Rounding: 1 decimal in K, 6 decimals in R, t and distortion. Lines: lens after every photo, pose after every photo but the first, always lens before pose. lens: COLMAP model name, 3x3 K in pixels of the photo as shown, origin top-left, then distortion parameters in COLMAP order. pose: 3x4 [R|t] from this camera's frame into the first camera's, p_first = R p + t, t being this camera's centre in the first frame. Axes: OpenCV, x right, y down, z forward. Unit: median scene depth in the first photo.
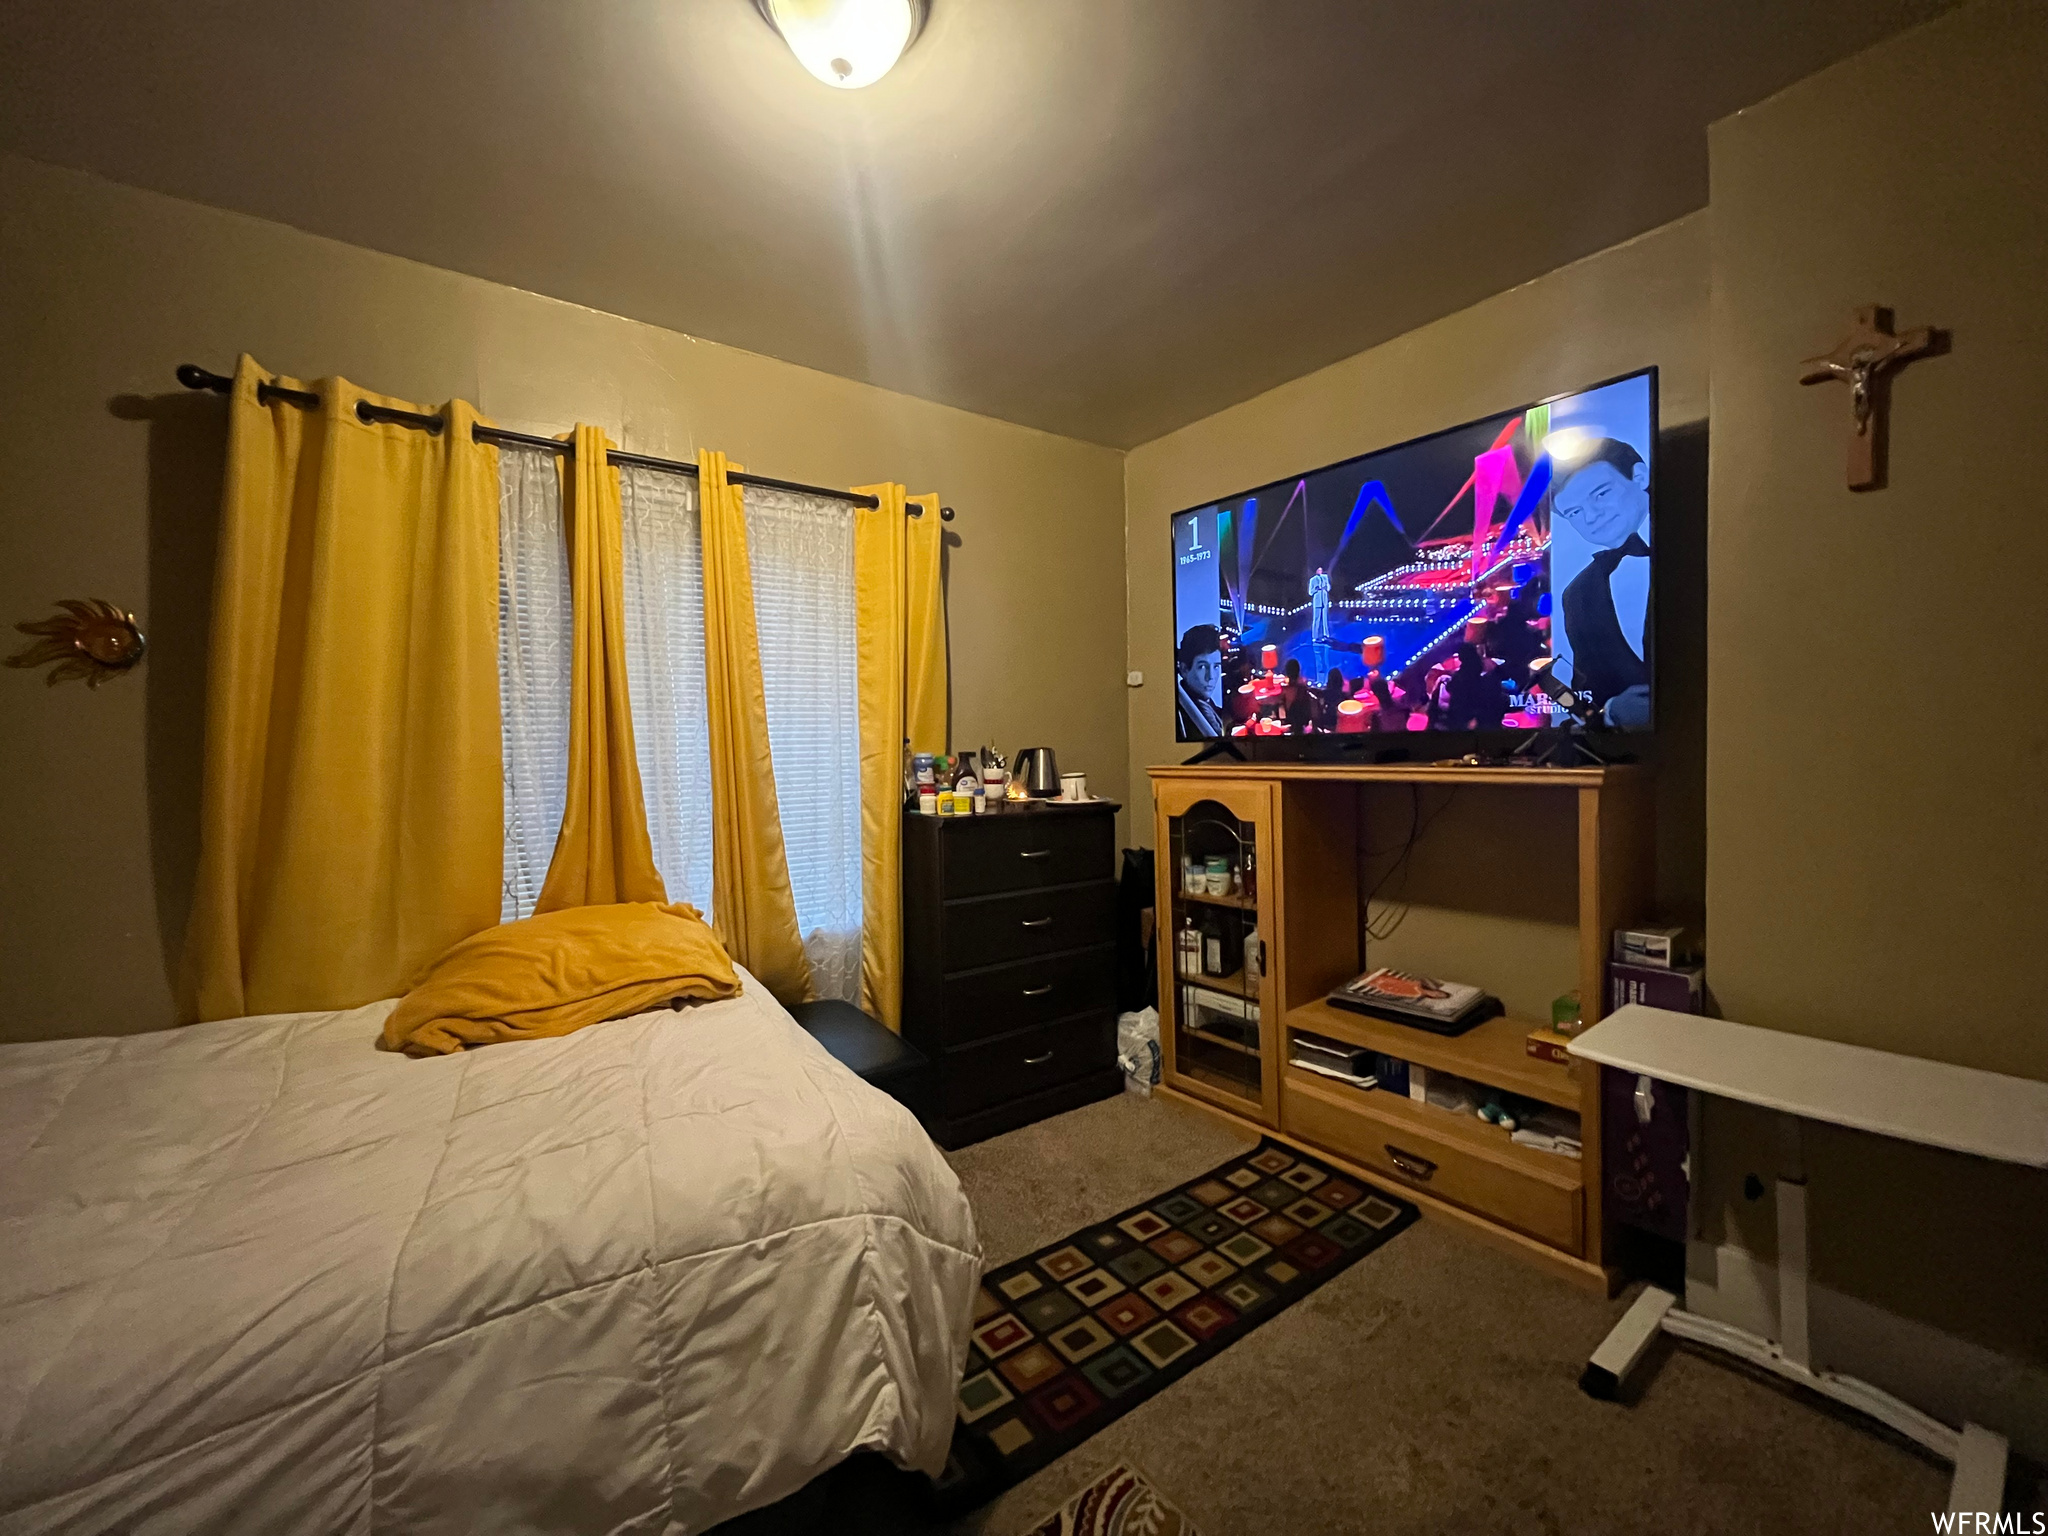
lens RADIAL K [[824.1, 0, 1027.1], [0, 824.1, 767.9], [0, 0, 1]] dist [-0.001302, -0.000827]
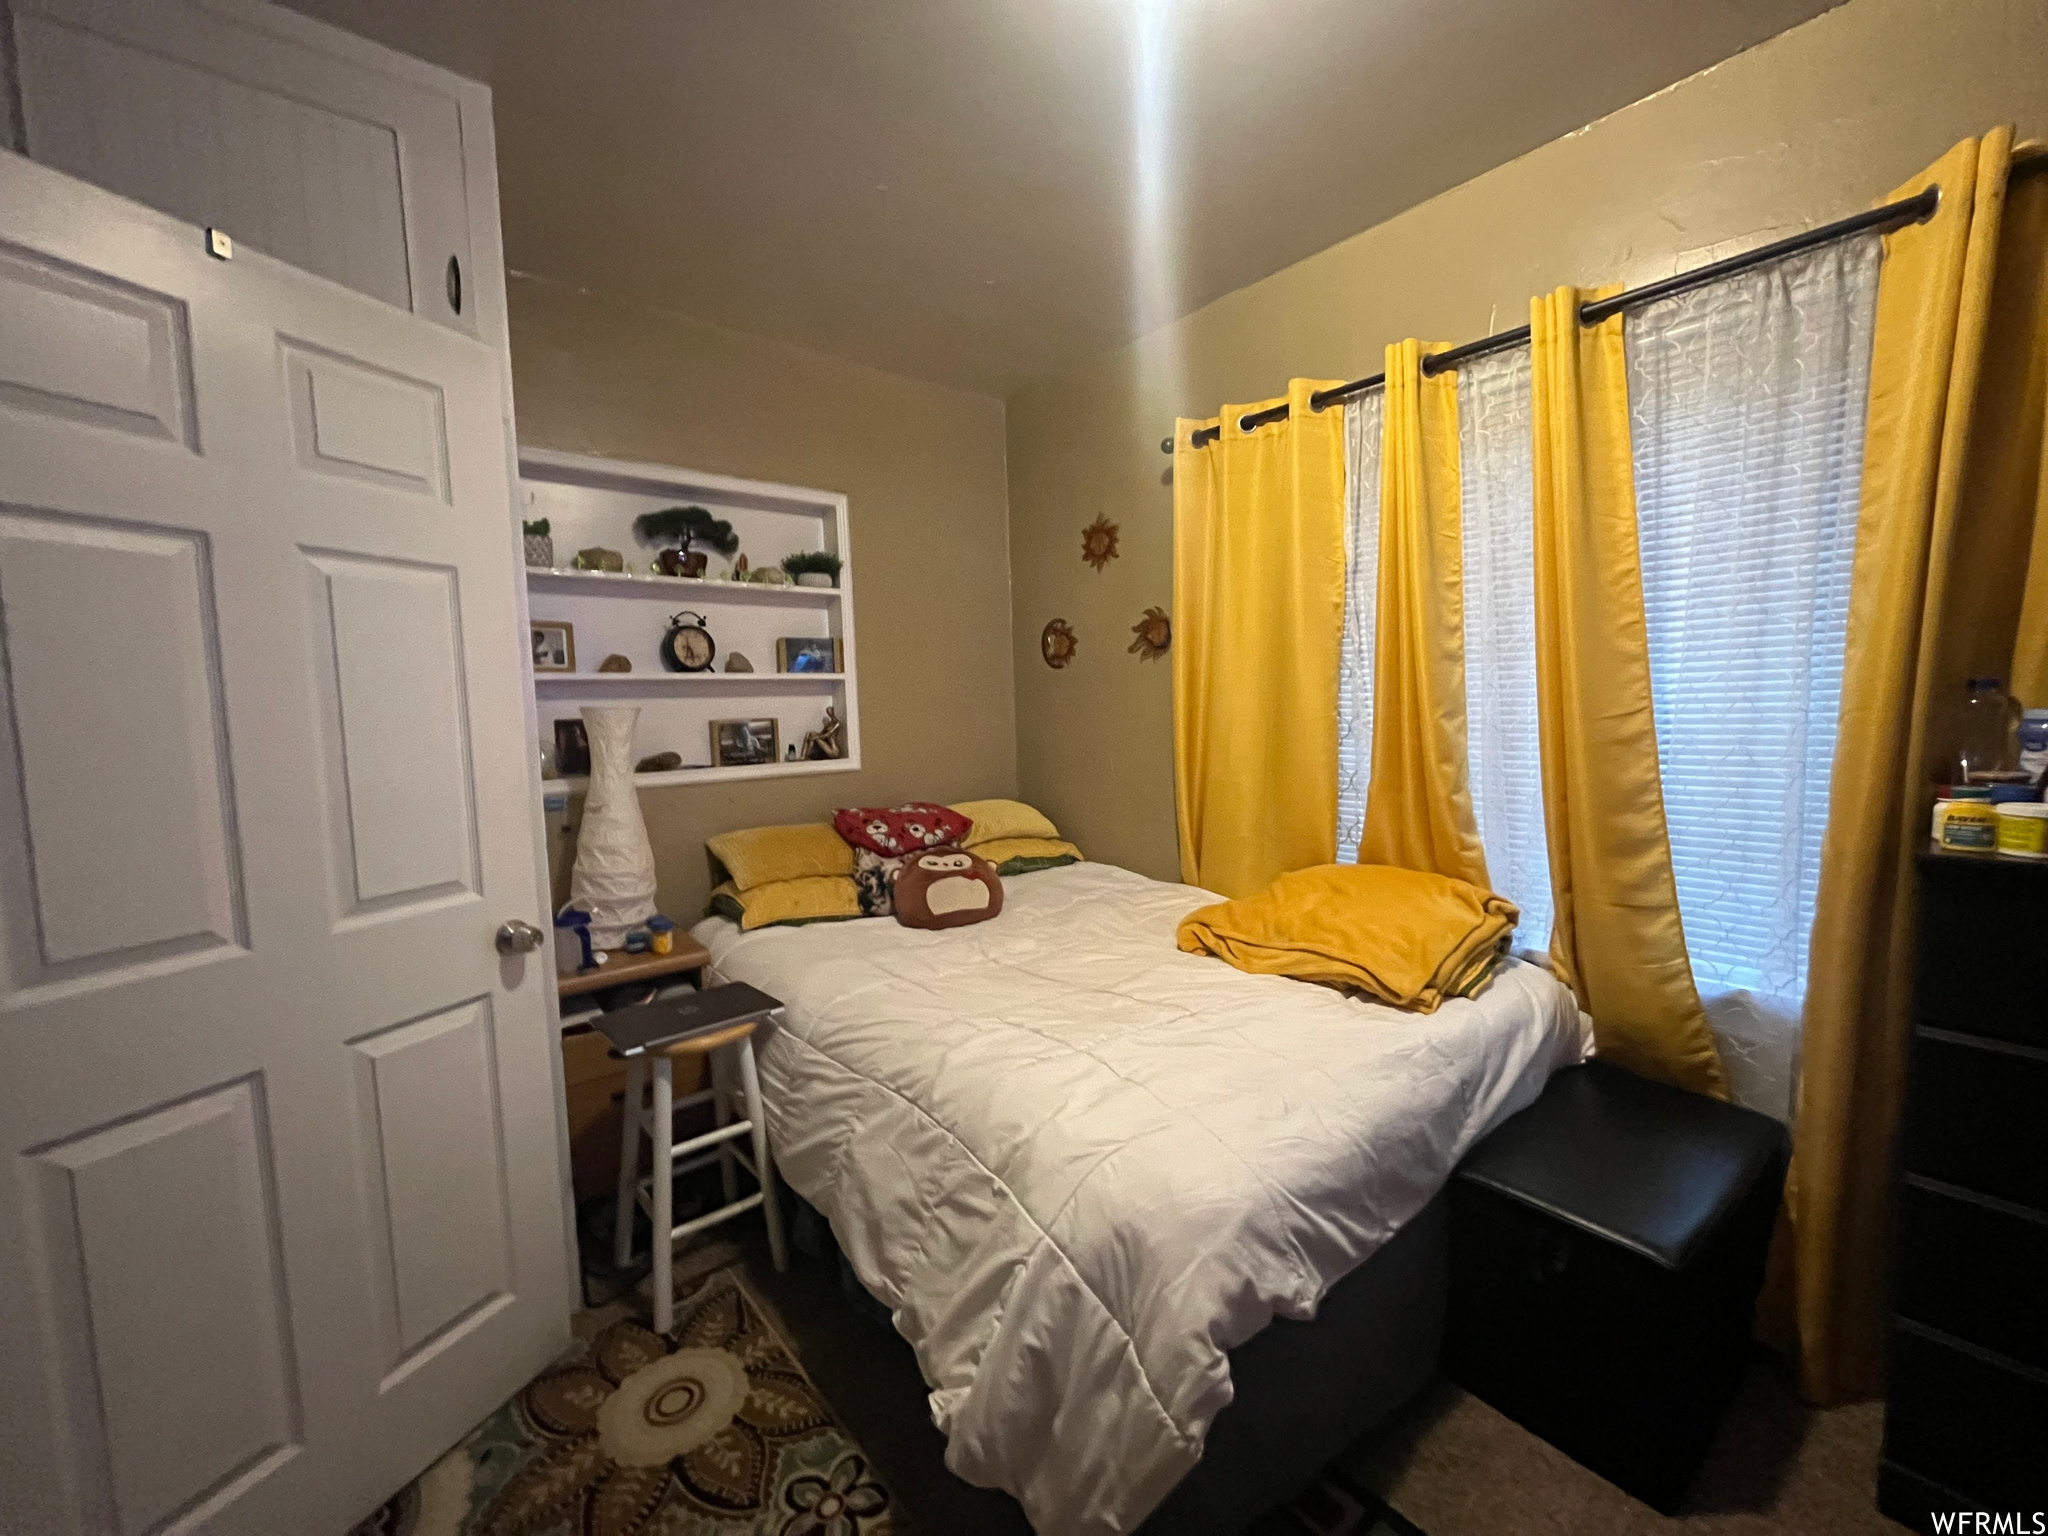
lens RADIAL K [[824.1, 0, 1027.1], [0, 824.1, 767.9], [0, 0, 1]] dist [-0.001302, -0.000827]
pose [[0.059097, 0.095374, -0.993686, 0.561121], [0.001107, 0.995419, 0.095606, -0.056453], [0.998252, -0.006750, 0.058721, 0.778672]]
